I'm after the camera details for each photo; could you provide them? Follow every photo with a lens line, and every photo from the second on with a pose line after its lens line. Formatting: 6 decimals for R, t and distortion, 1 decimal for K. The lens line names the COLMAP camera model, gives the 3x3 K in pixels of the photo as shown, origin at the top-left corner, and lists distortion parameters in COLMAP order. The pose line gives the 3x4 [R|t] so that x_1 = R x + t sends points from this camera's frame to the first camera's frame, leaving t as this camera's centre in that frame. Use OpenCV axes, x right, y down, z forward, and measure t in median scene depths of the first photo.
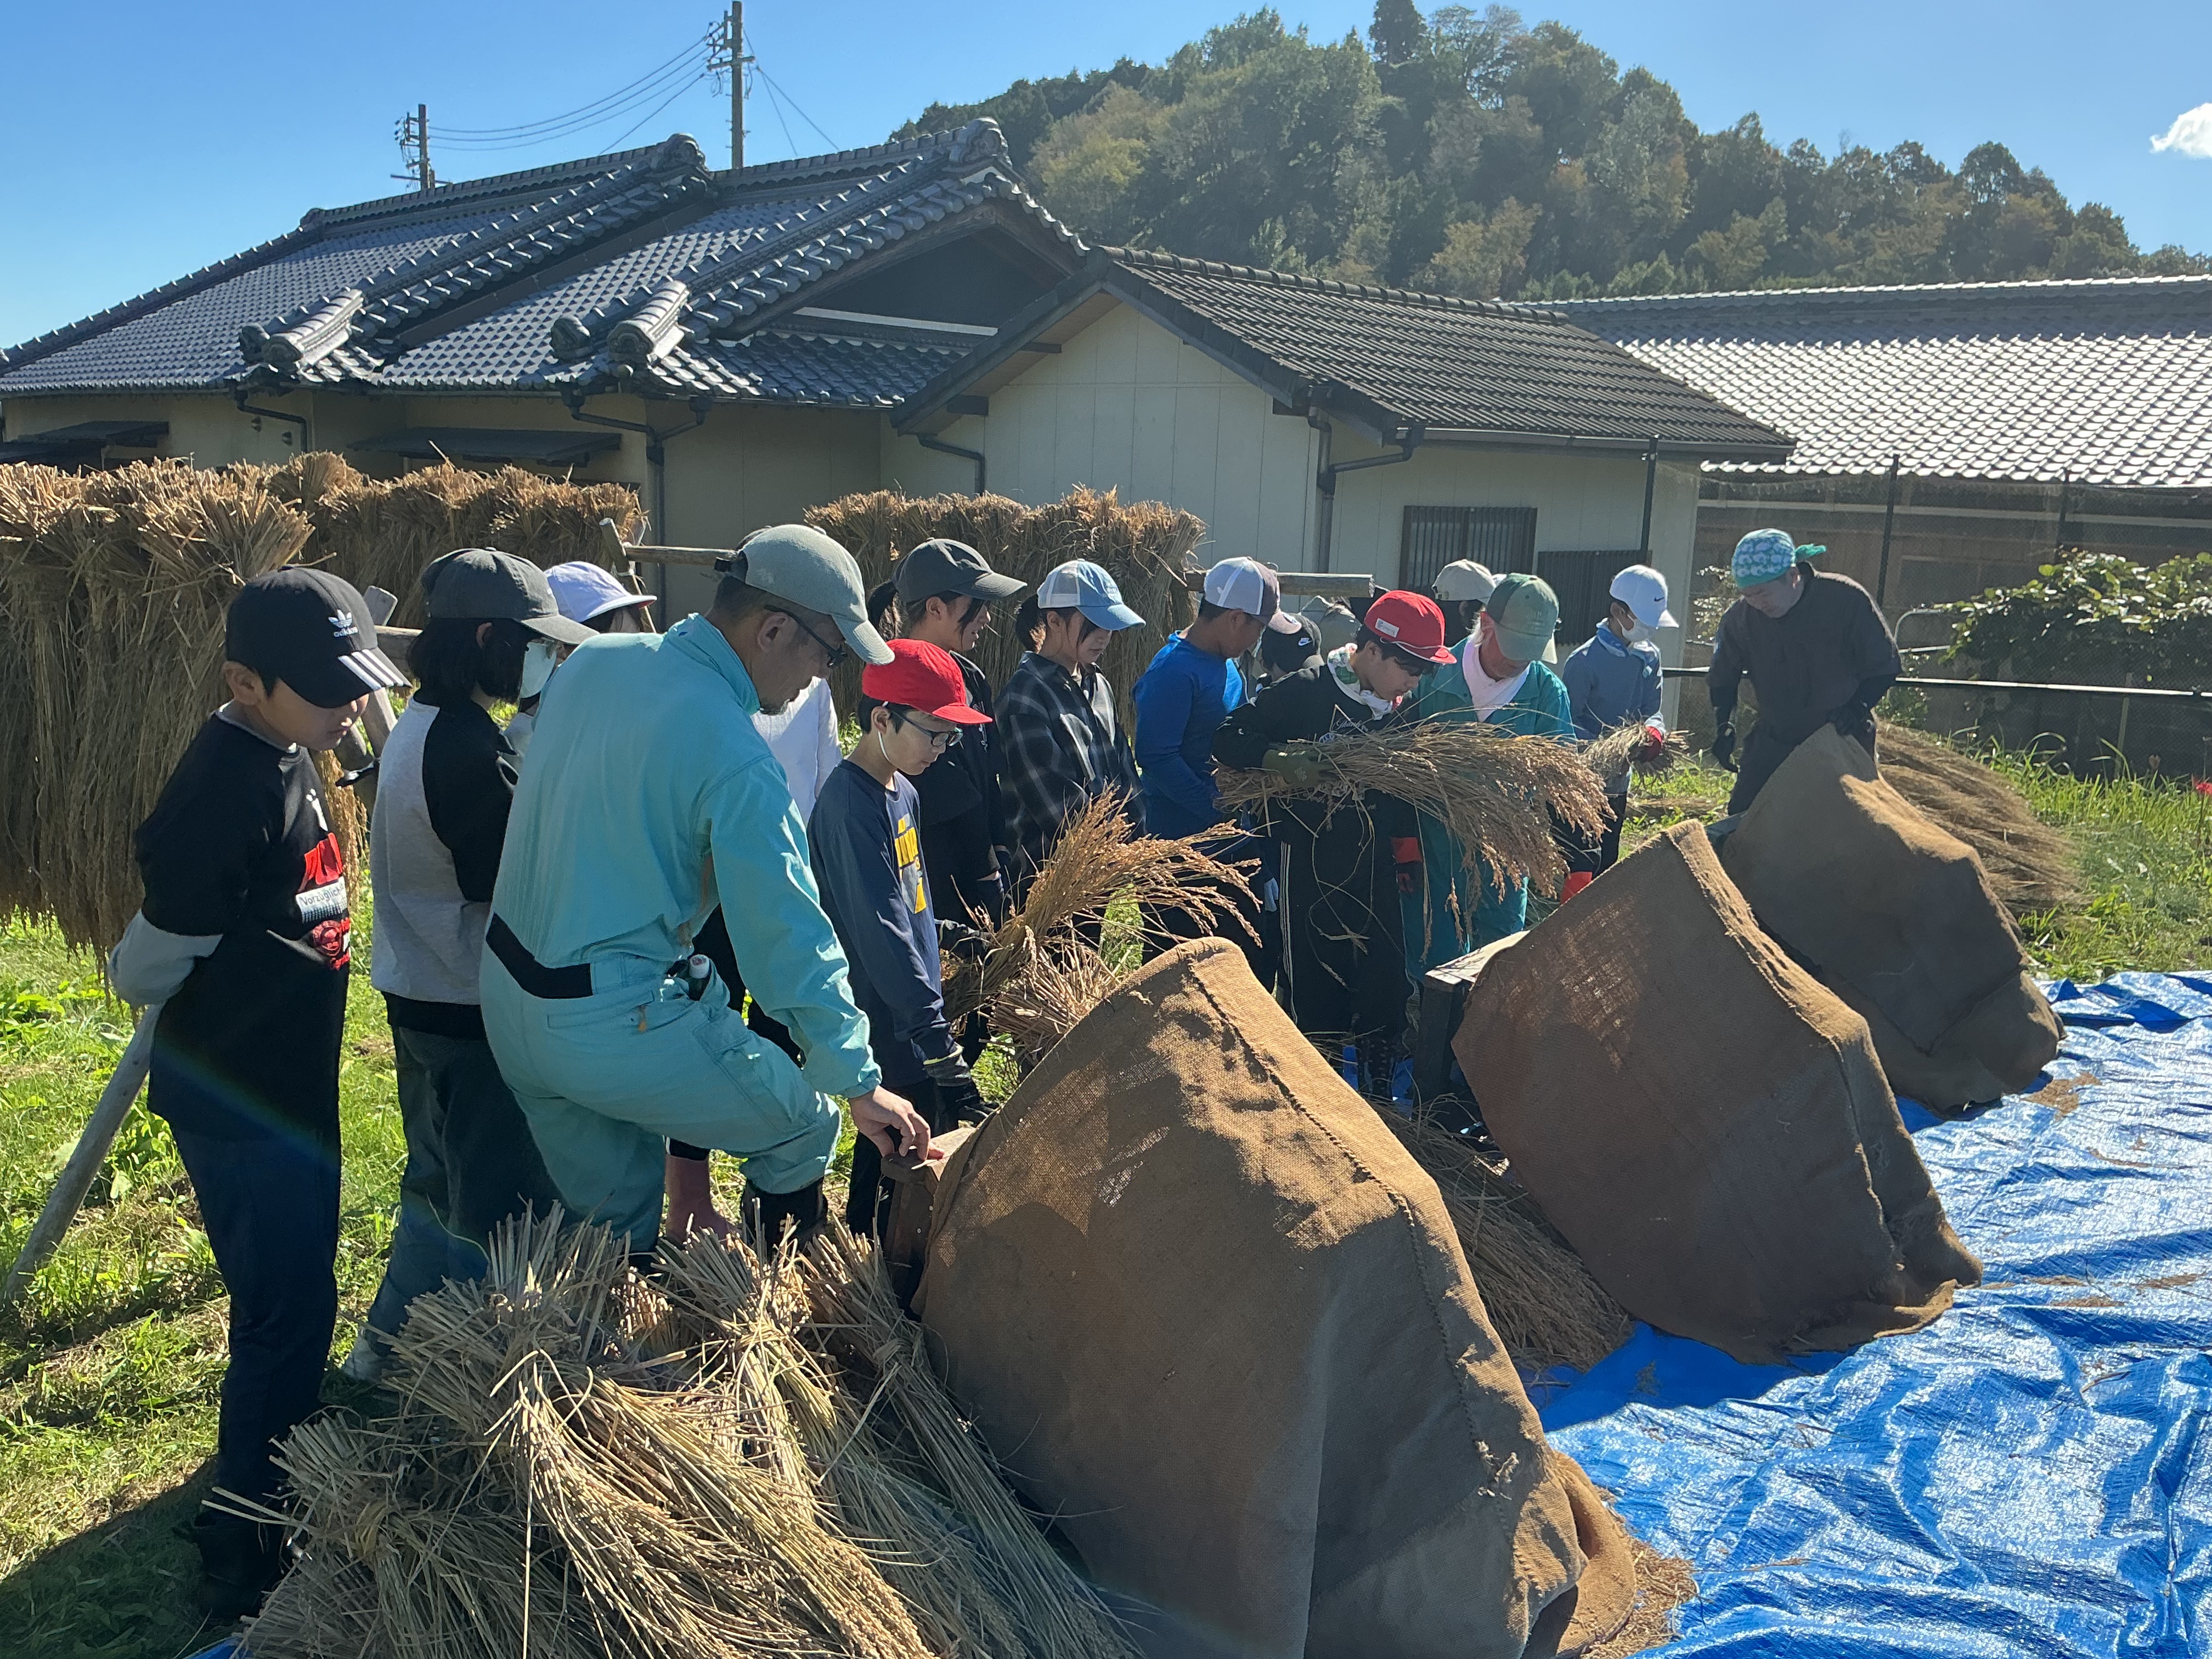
lens RADIAL K [[1869.6, 0, 1106.0], [0, 1869.6, 829.5], [0, 0, 1]] dist [0.112220, -0.246979]
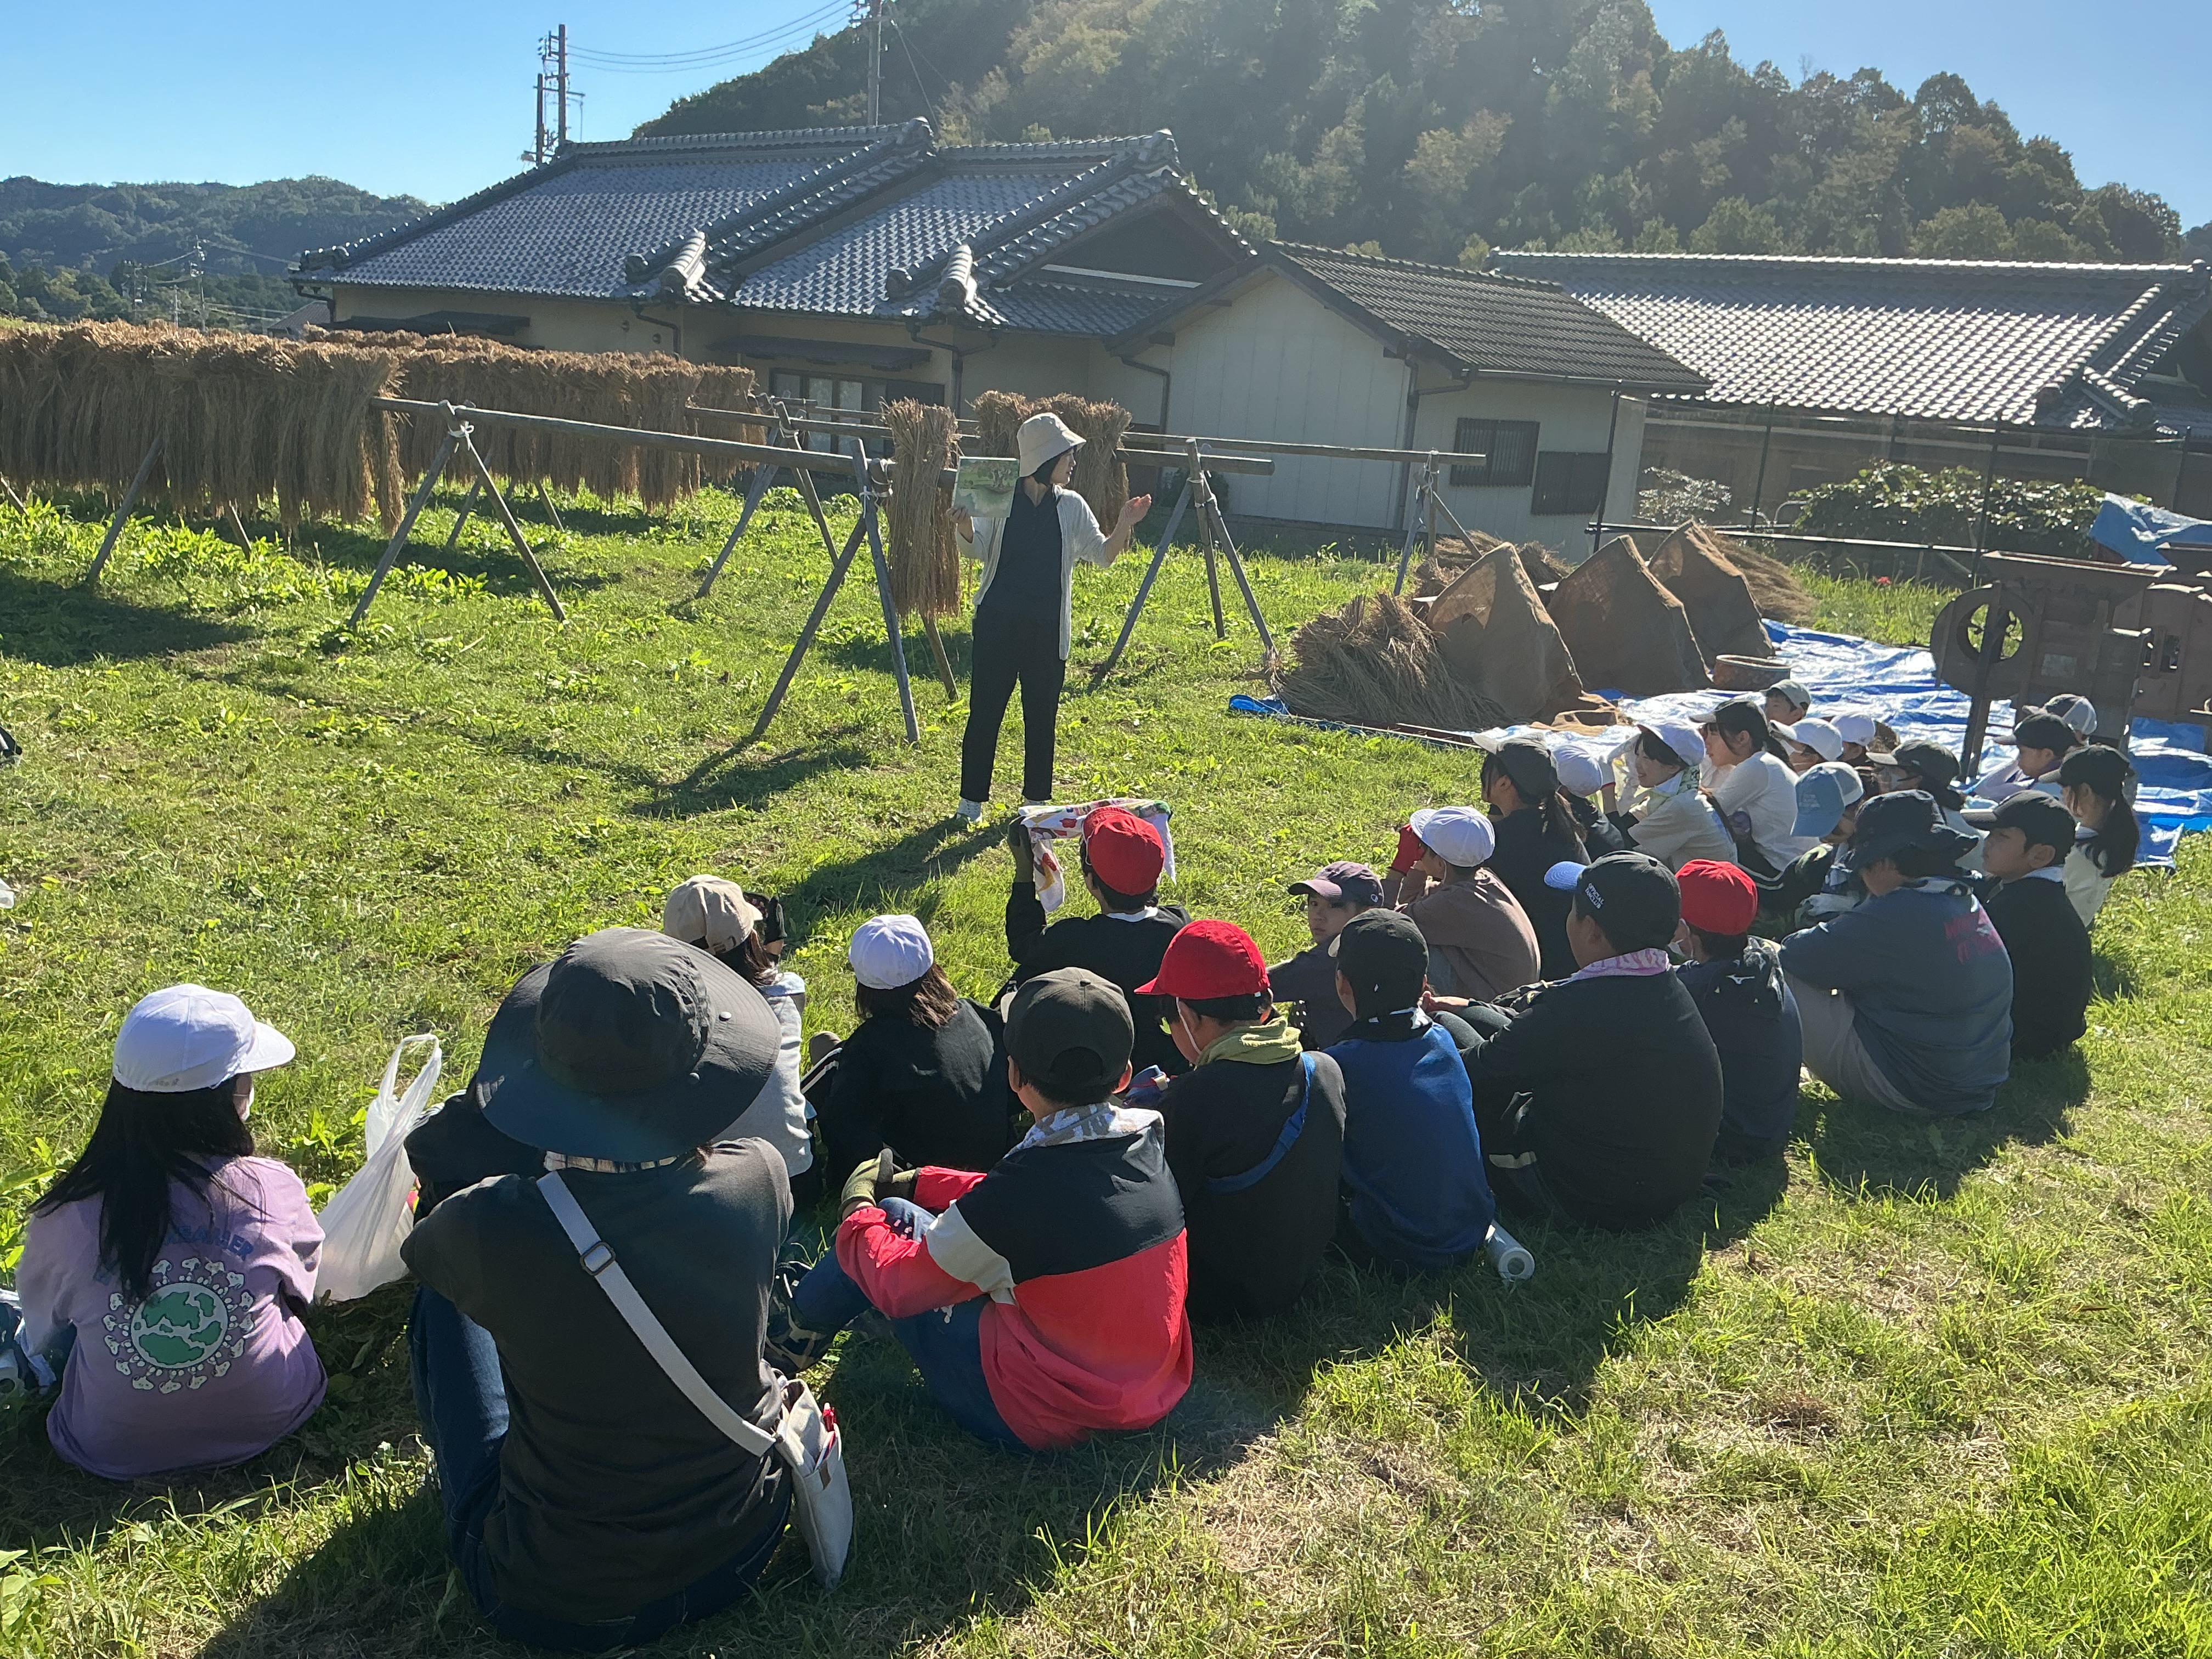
lens RADIAL K [[1869.6, 0, 1106.0], [0, 1869.6, 829.5], [0, 0, 1]] dist [0.112220, -0.246979]
pose [[0.999033, 0.029737, 0.032394, -0.139053], [-0.031511, 0.997949, 0.055713, 0.072492], [-0.030671, -0.056680, 0.997921, -0.454942]]
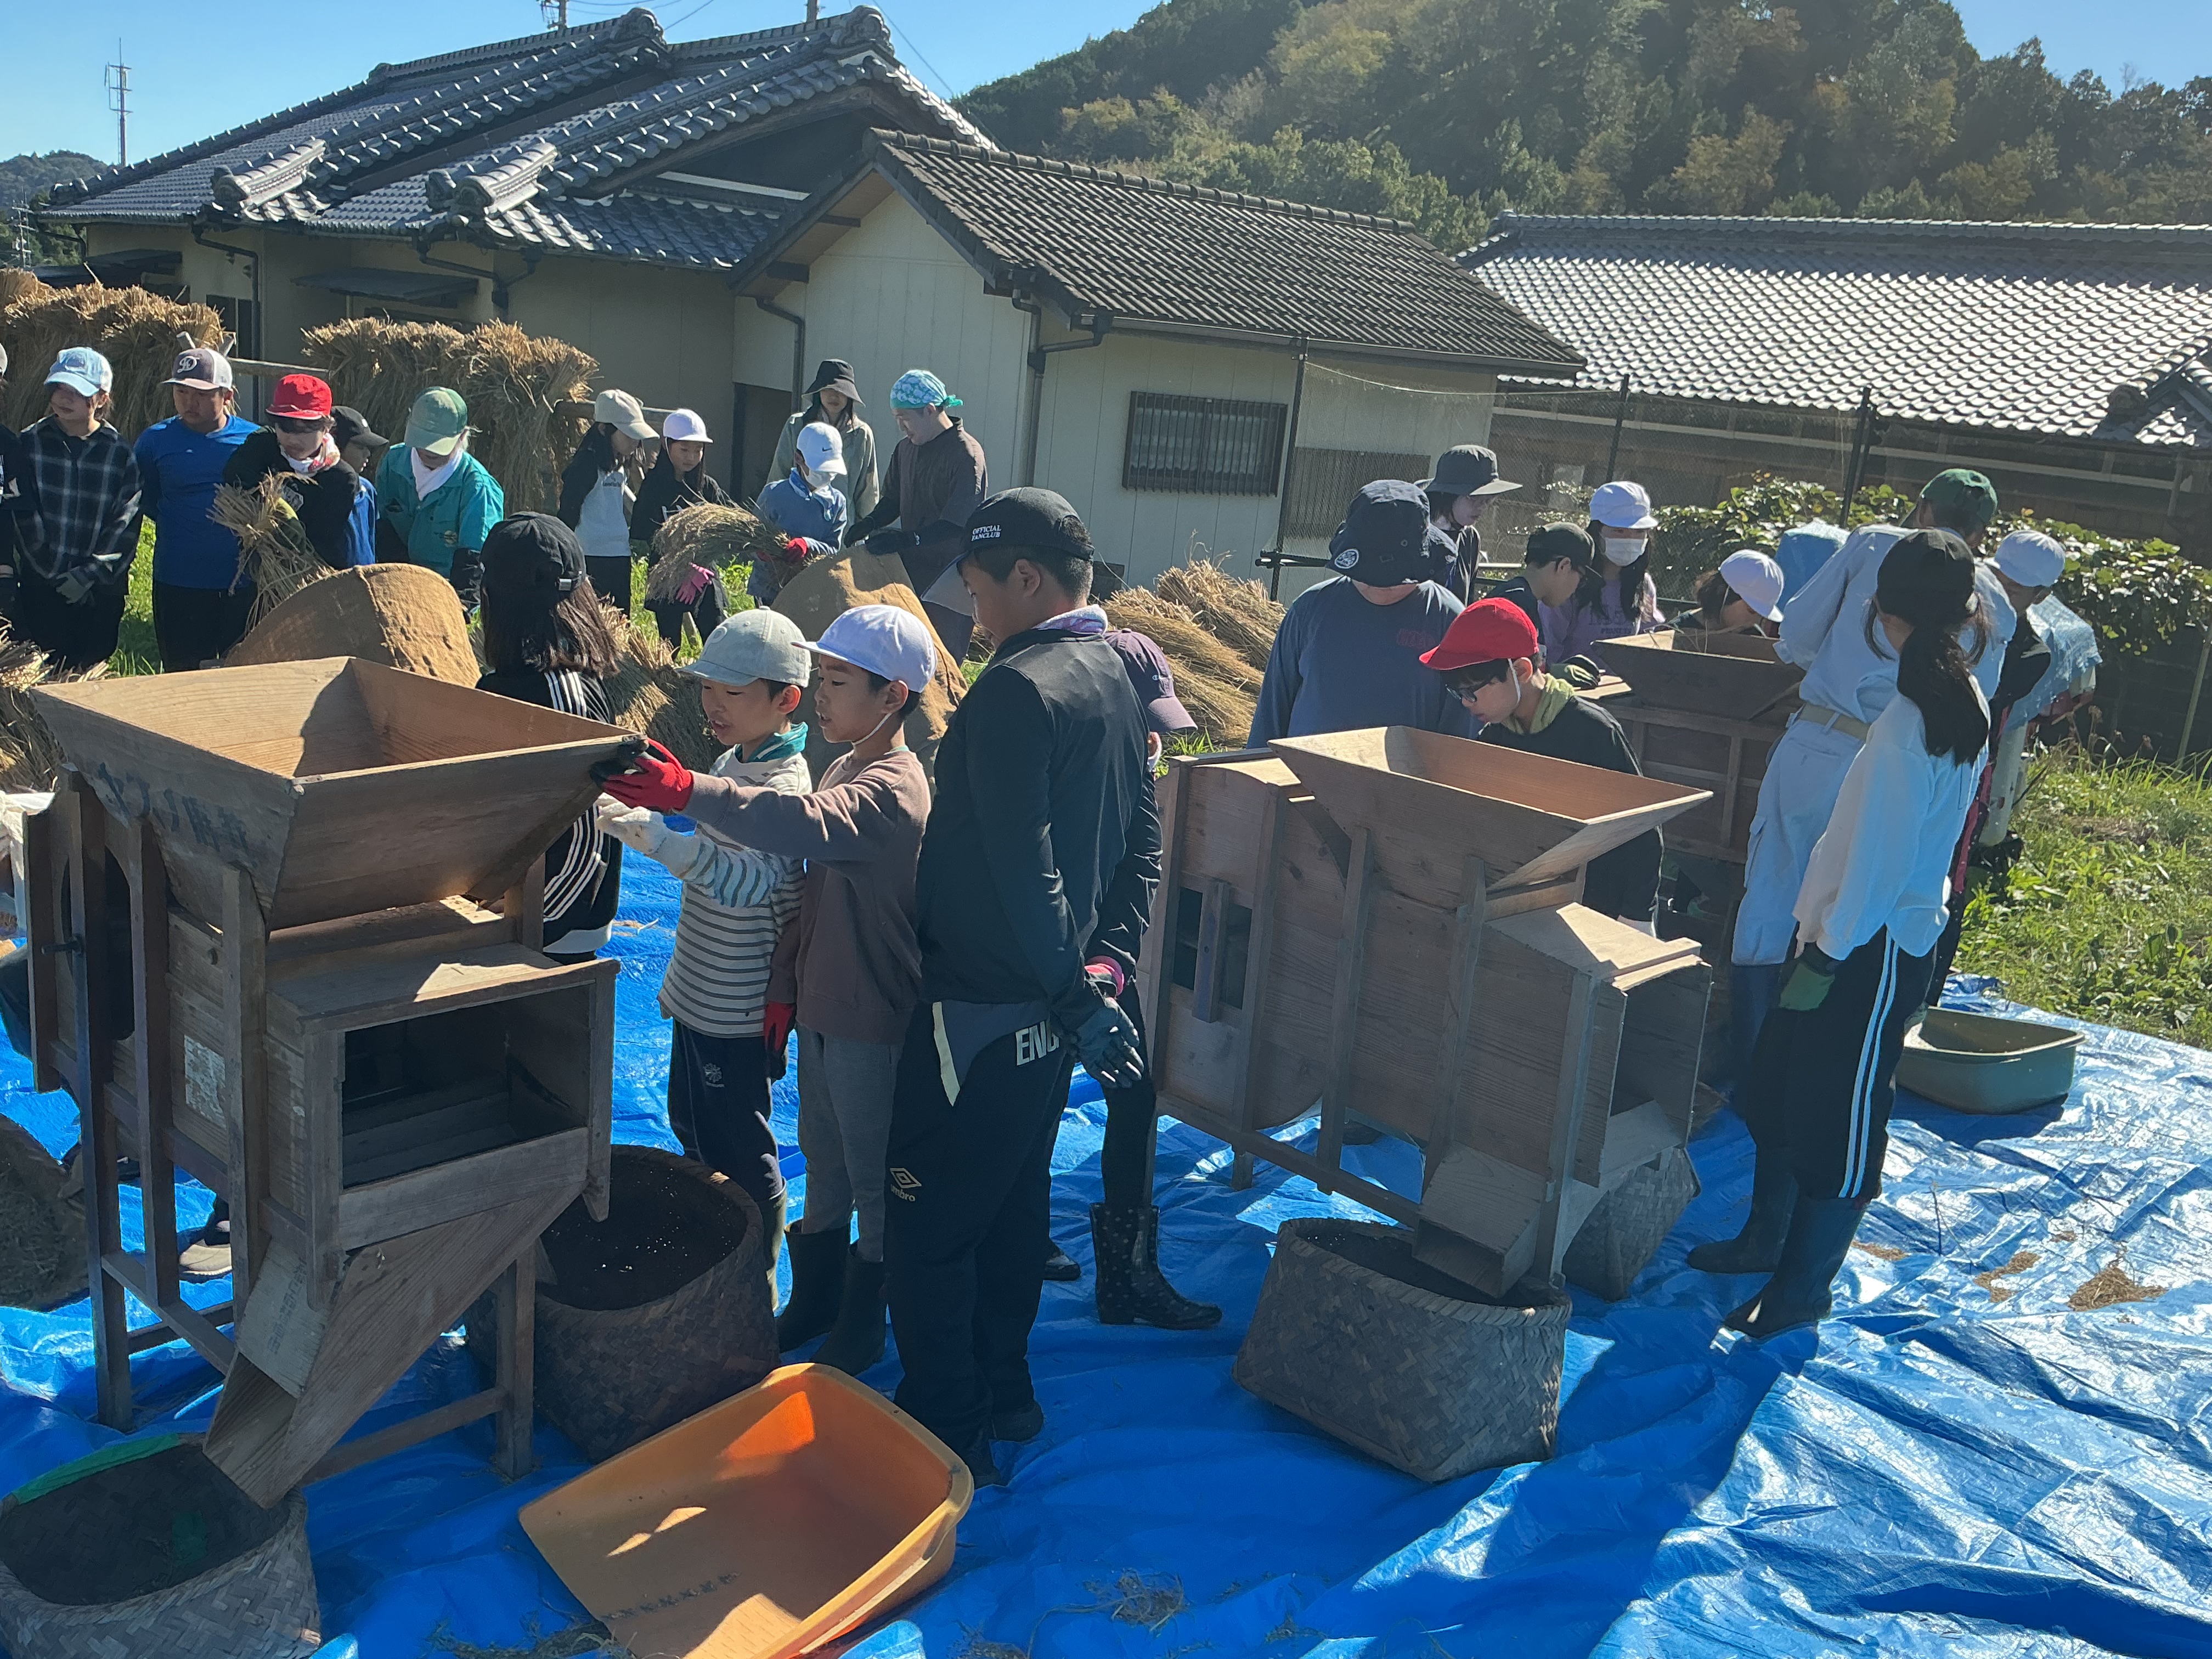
lens RADIAL K [[1883.3, 0, 1106.0], [0, 1883.3, 829.5], [0, 0, 1]] dist [0.044593, -0.118661]
pose [[0.990108, 0.090906, -0.106879, 0.227837], [-0.085181, 0.994736, 0.056966, 0.014990], [0.111495, -0.047298, 0.992639, -0.067500]]
